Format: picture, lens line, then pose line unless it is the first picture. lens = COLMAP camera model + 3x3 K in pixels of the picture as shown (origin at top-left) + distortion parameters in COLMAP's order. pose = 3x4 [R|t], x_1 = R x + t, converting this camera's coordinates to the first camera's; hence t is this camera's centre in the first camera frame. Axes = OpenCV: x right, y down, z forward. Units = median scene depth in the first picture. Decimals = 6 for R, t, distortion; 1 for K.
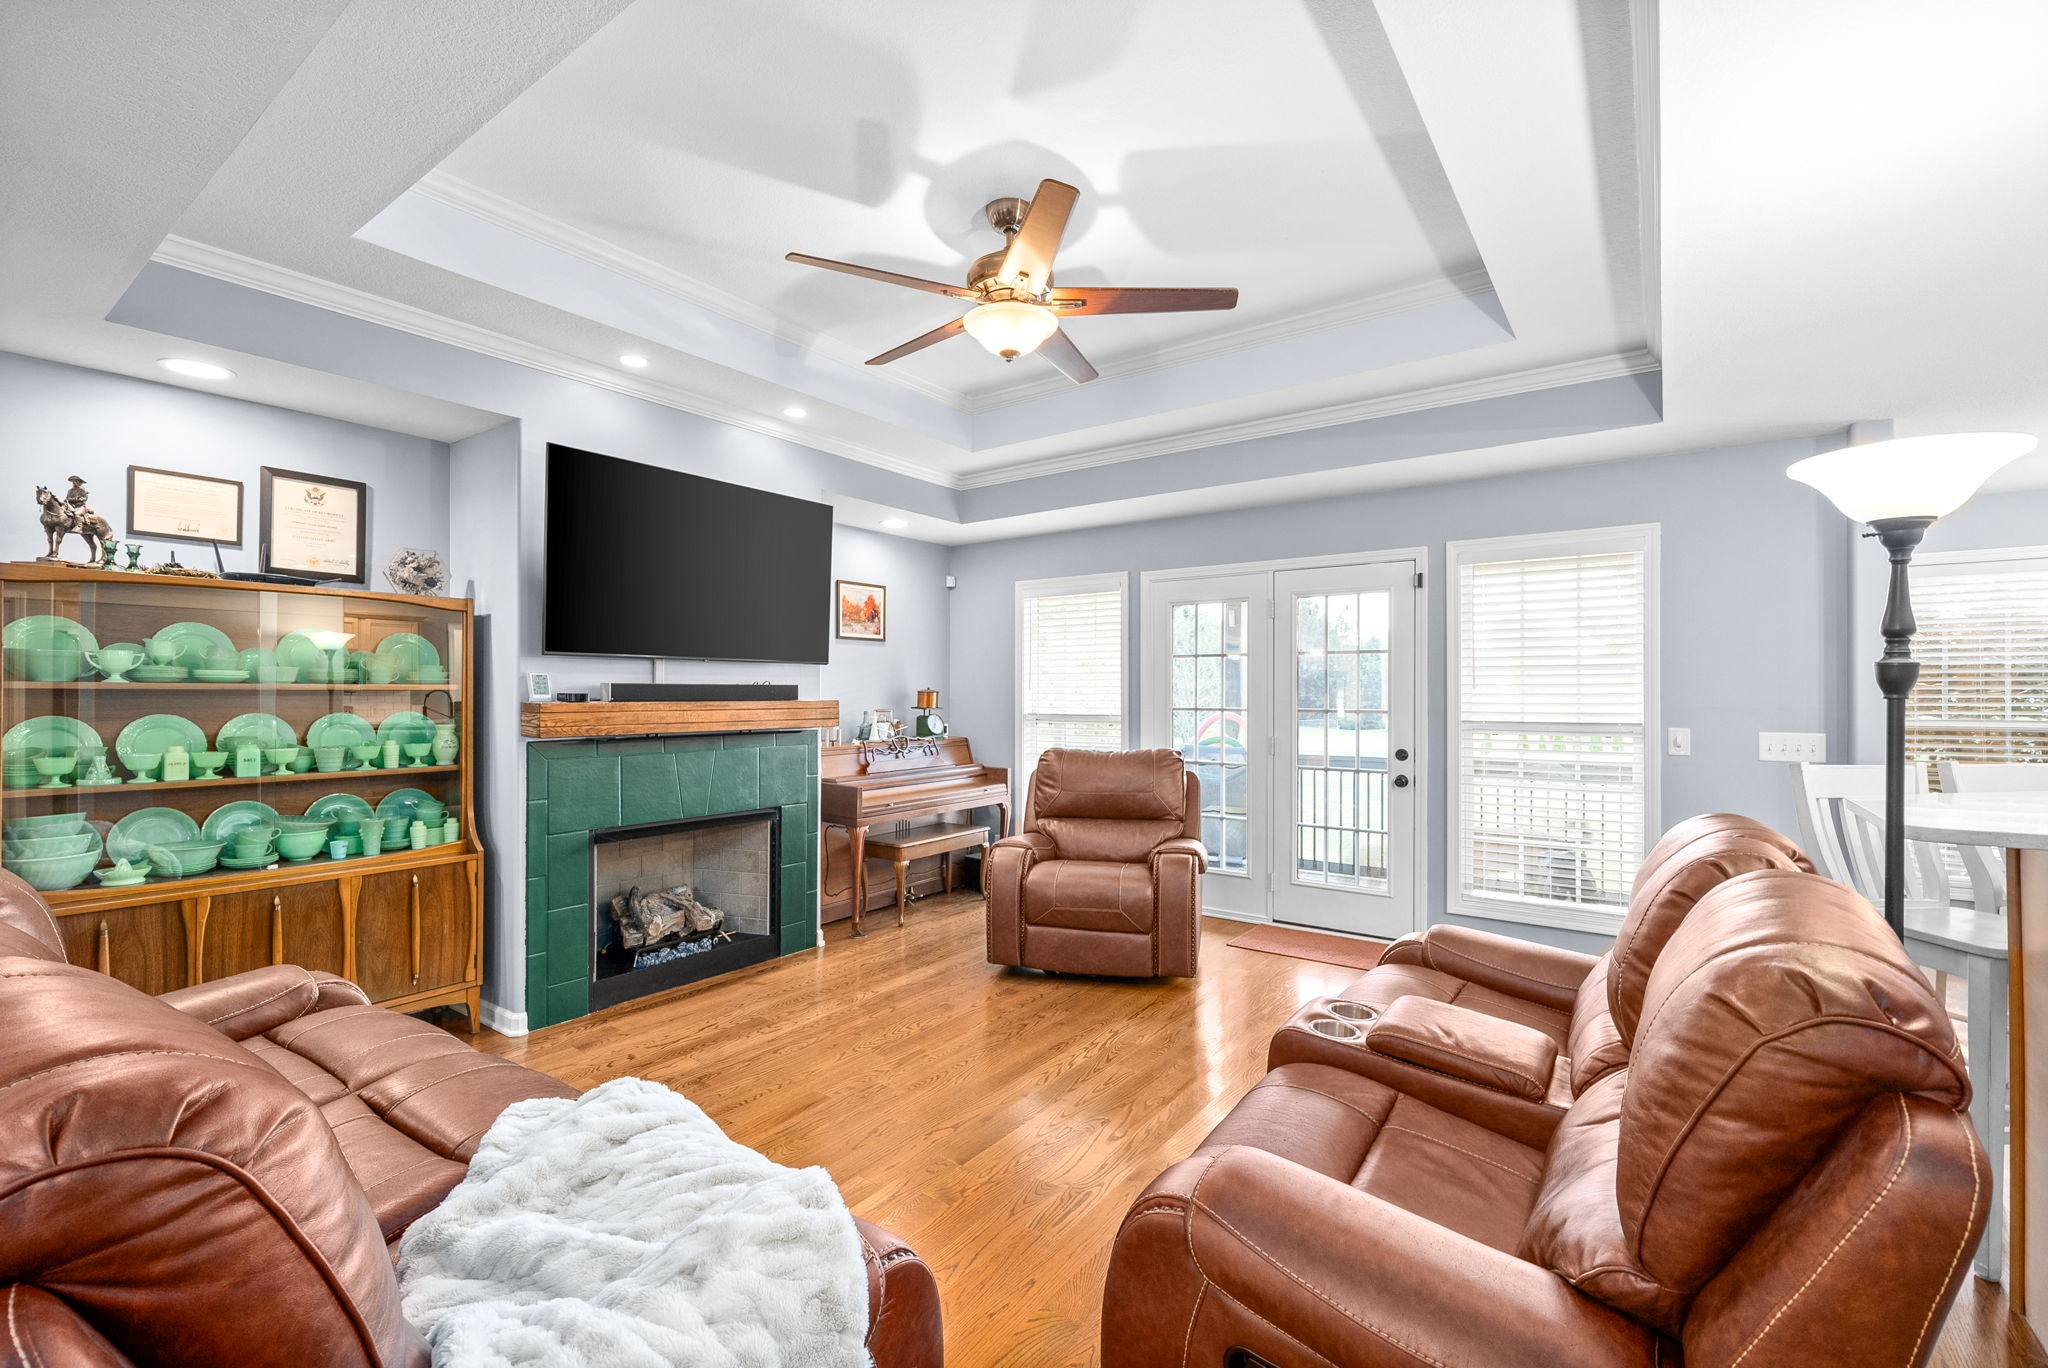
lens RADIAL K [[886.3, 0, 1018.0], [0, 886.3, 689.5], [0, 0, 1]] dist [0.000054, -0.001864]
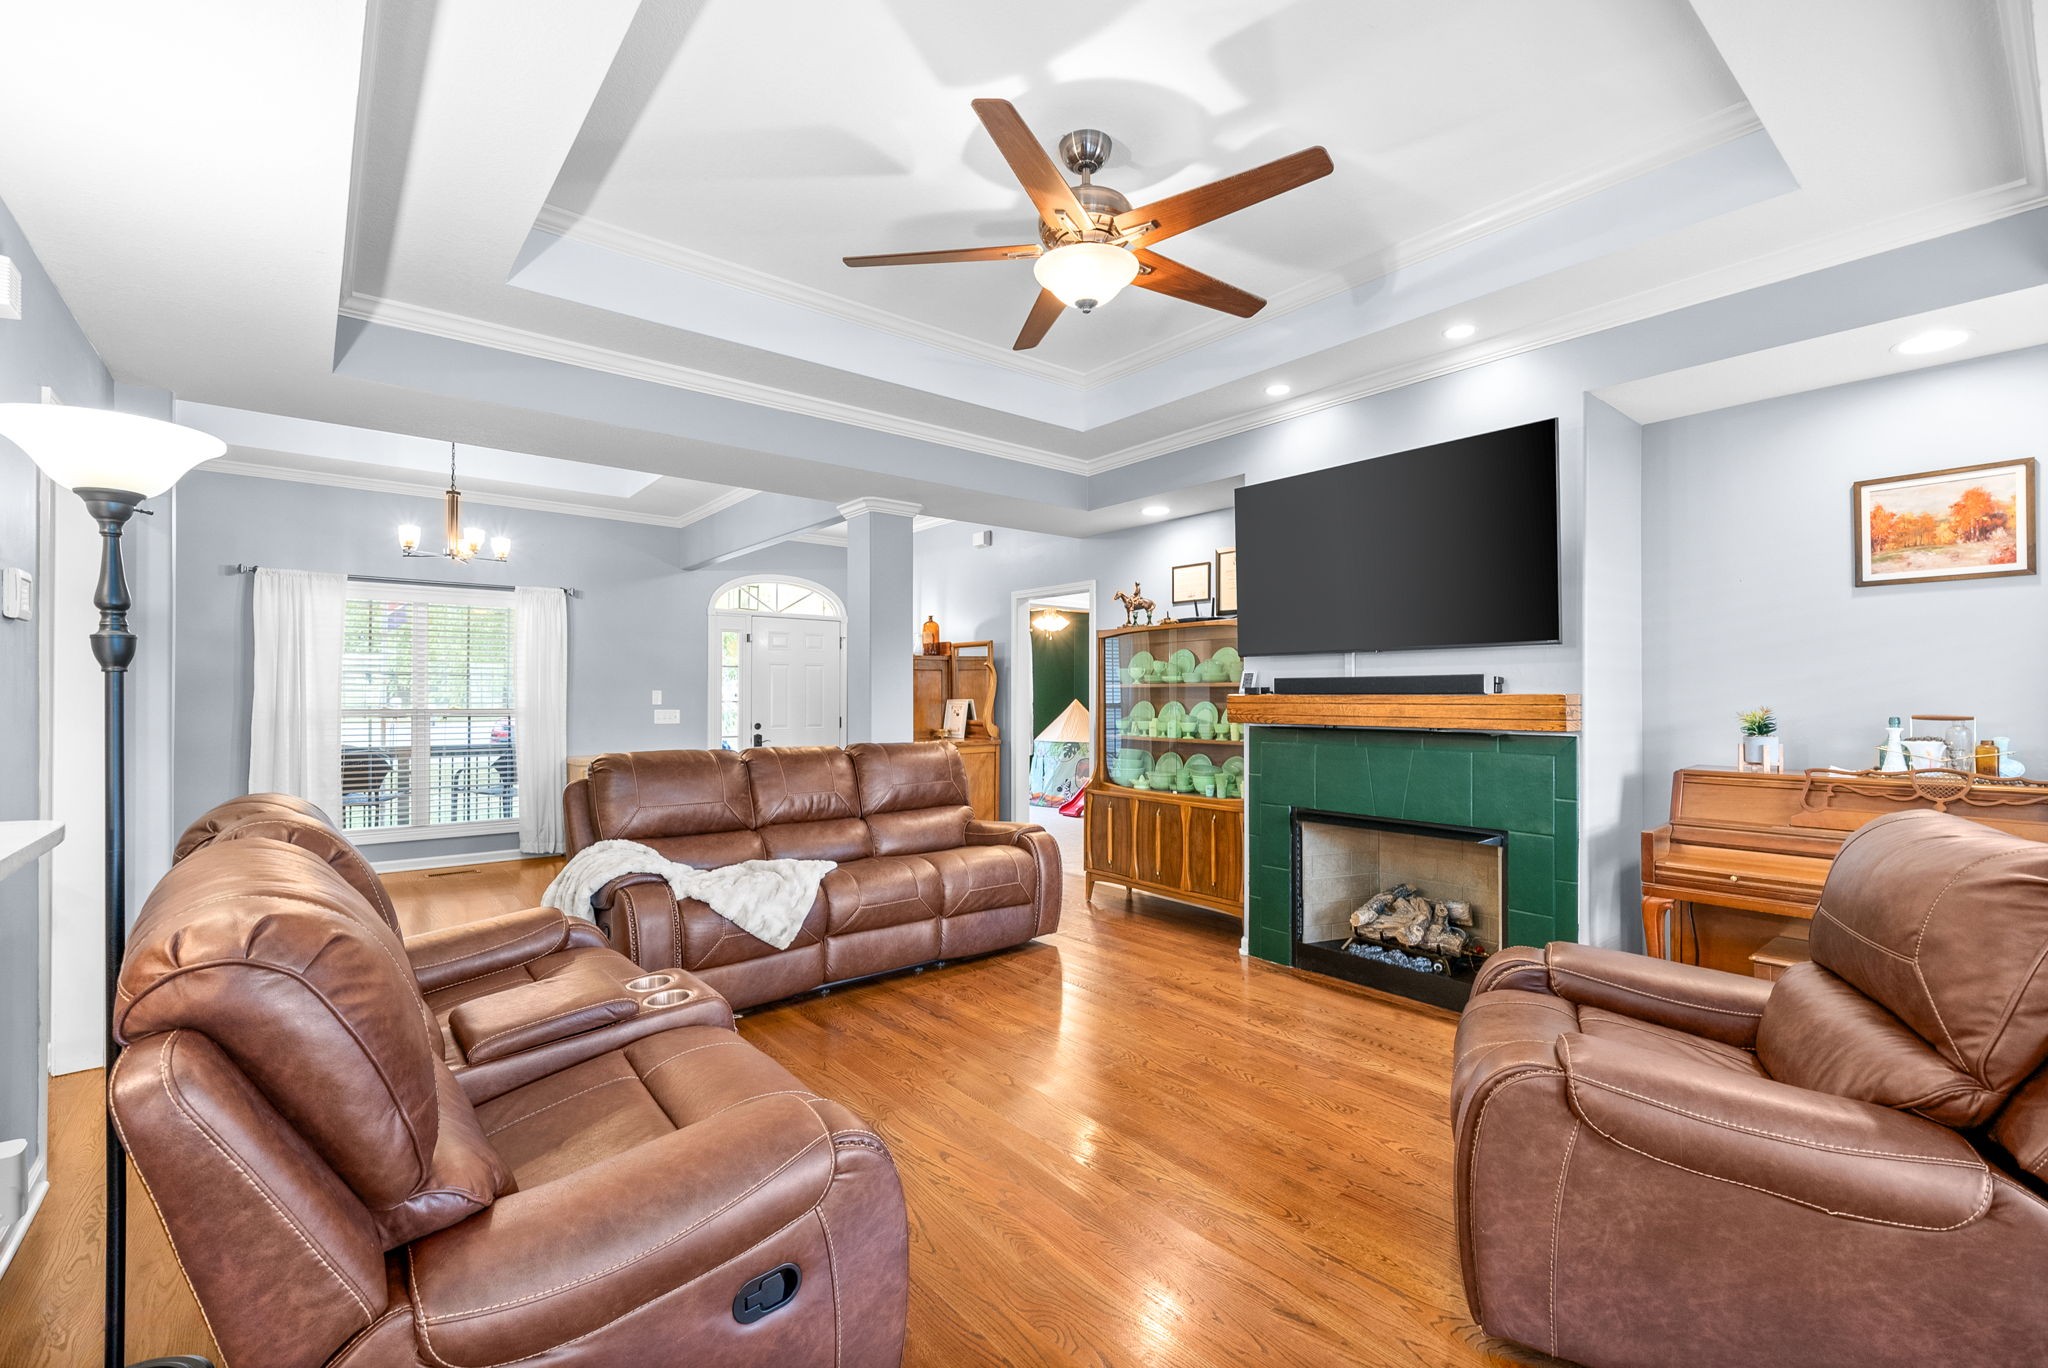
lens RADIAL K [[886.3, 0, 1012.9], [0, 886.3, 690.9], [0, 0, 1]] dist [0.000054, -0.001864]
pose [[-0.256526, -0.008716, -0.966498, 0.665005], [0.002863, 0.999948, -0.009778, 0.017443], [0.966533, -0.005275, -0.256488, 0.874796]]
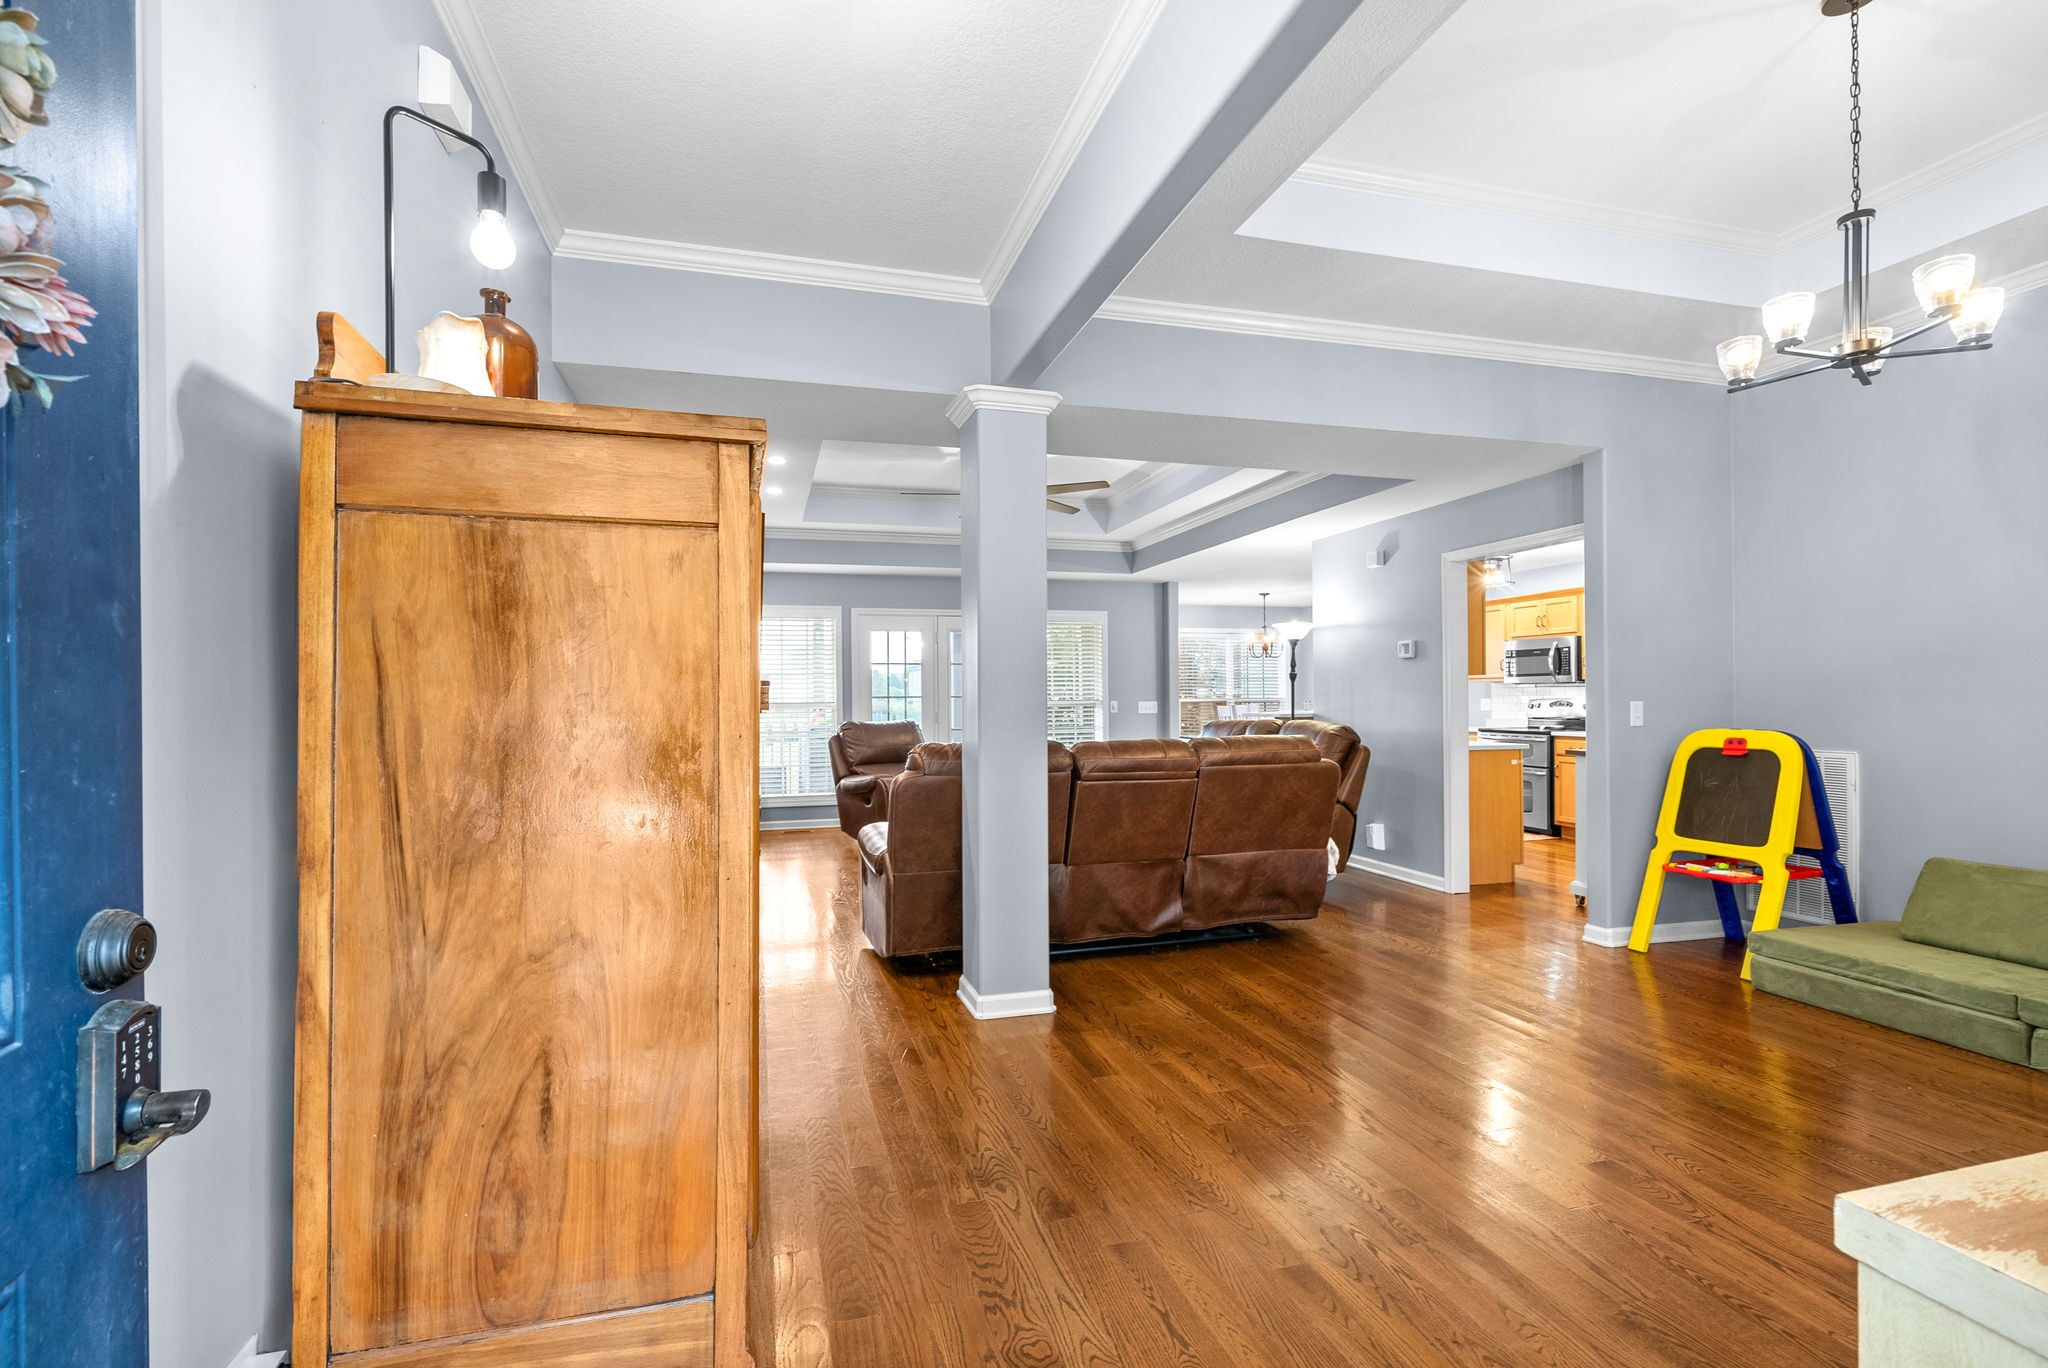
lens RADIAL K [[886.3, 0, 988.5], [0, 886.3, 696.8], [0, 0, 1]] dist [0.000054, -0.001864]
pose [[0.630733, -0.004498, 0.775987, -1.244934], [0.004723, 0.999987, 0.001957, 0.026417], [-0.775986, 0.002431, 0.630746, -0.206551]]
